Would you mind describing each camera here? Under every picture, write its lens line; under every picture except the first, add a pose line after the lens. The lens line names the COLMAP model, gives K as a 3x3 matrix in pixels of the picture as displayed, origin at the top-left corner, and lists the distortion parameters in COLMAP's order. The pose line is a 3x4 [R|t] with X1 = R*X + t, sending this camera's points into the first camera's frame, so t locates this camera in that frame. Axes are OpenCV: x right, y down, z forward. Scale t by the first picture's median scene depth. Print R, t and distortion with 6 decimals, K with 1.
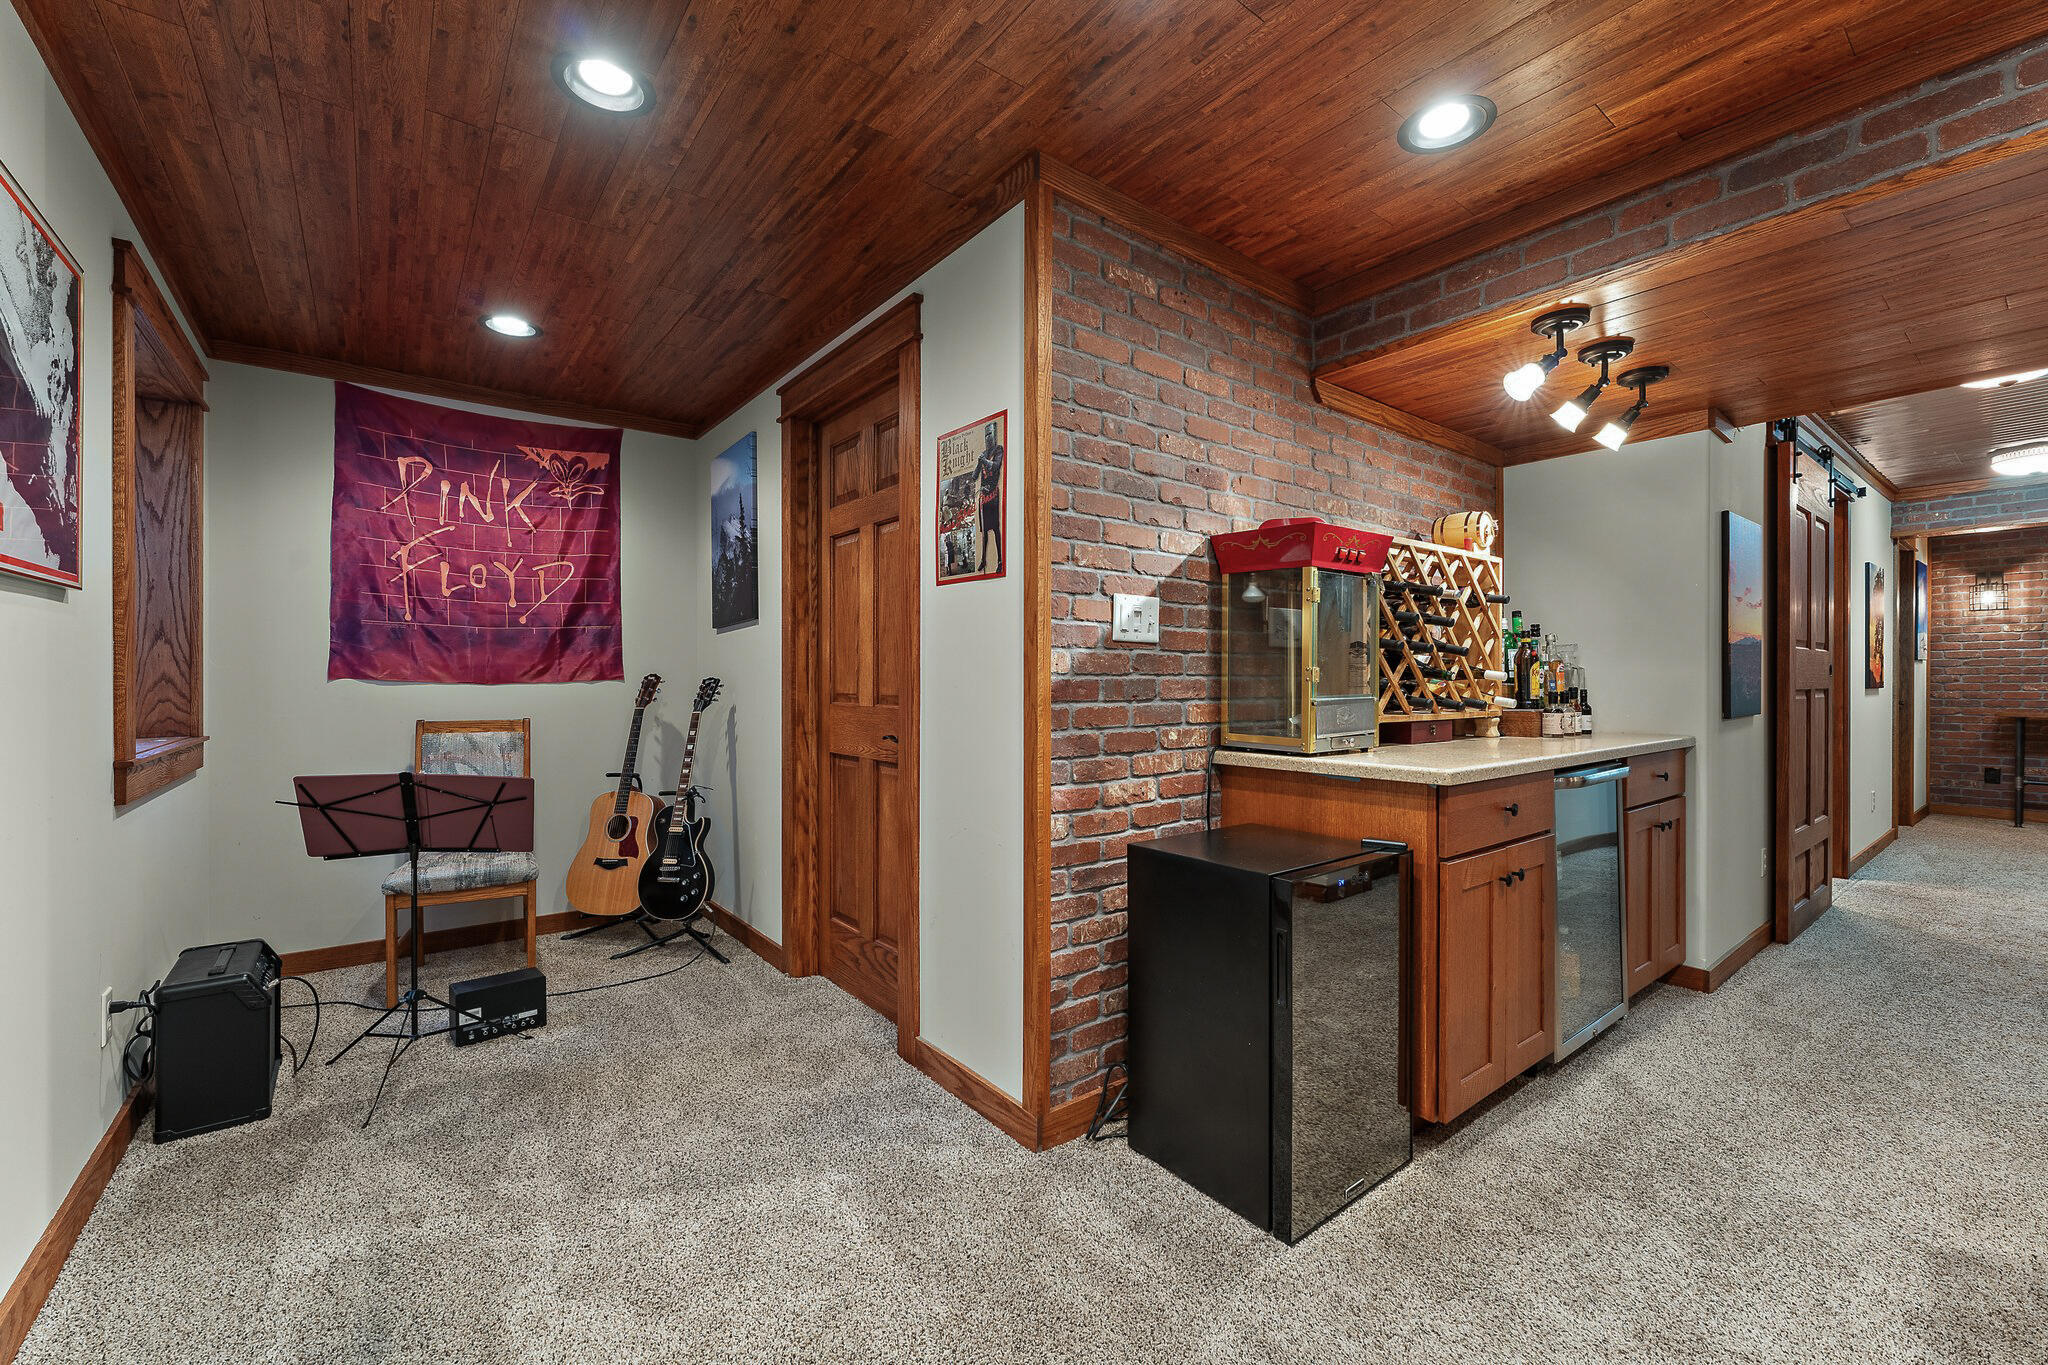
lens RADIAL K [[818.3, 0, 1025.7], [0, 818.3, 681.5], [0, 0, 1]] dist [0.001320, -0.000124]
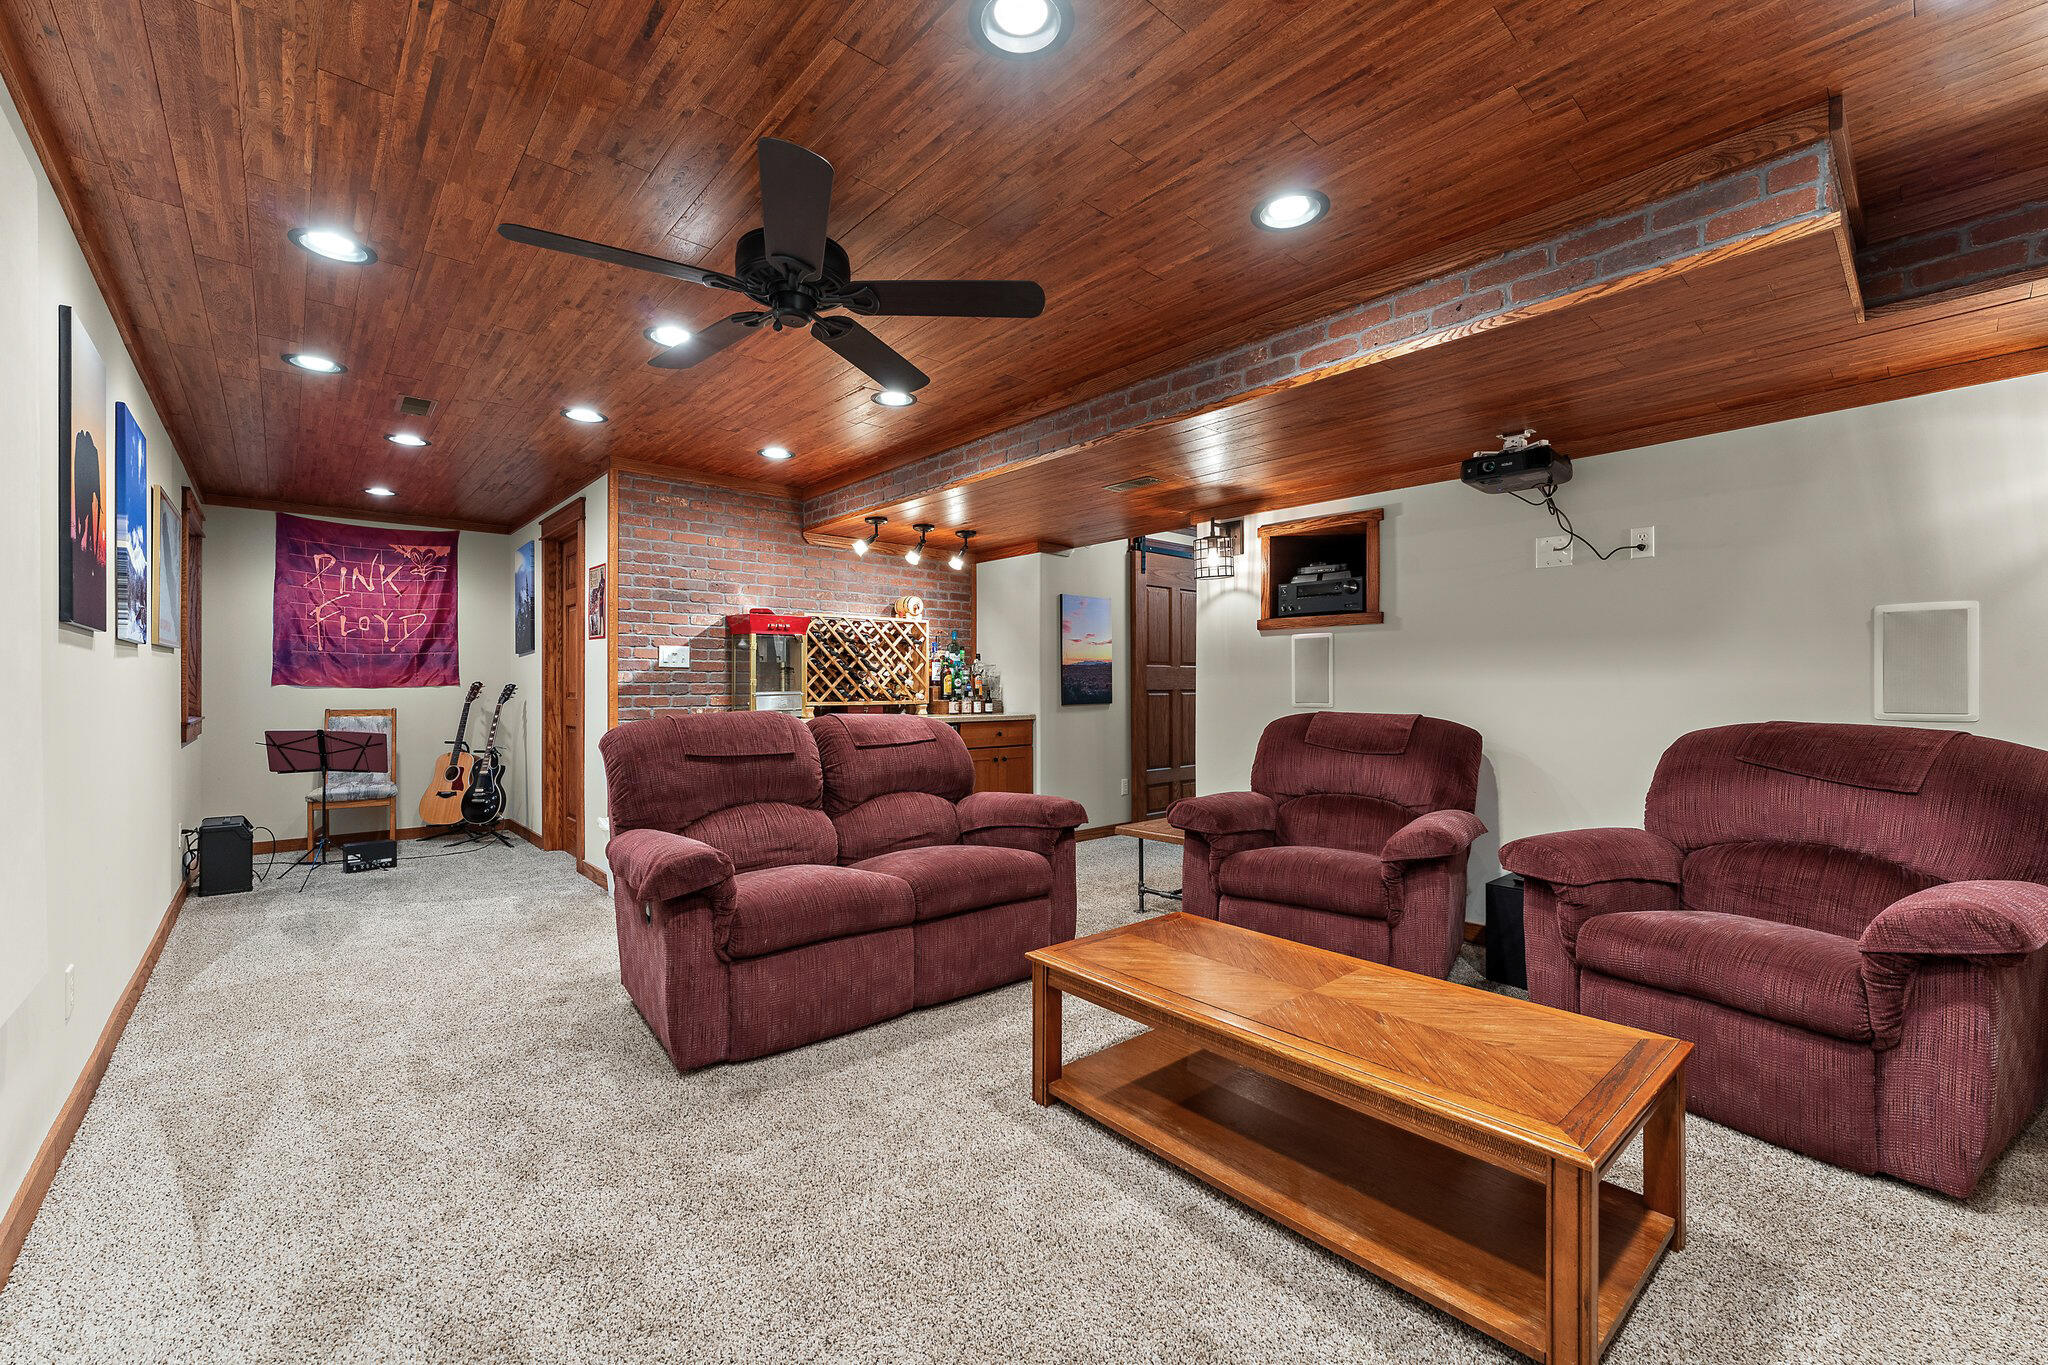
lens RADIAL K [[818.3, 0, 1018.2], [0, 818.3, 682.6], [0, 0, 1]] dist [0.001320, -0.000124]
pose [[0.997991, -0.001323, 0.063343, 0.601767], [0.001648, 0.999986, -0.005068, 0.003083], [-0.063336, 0.005162, 0.997979, -0.812193]]
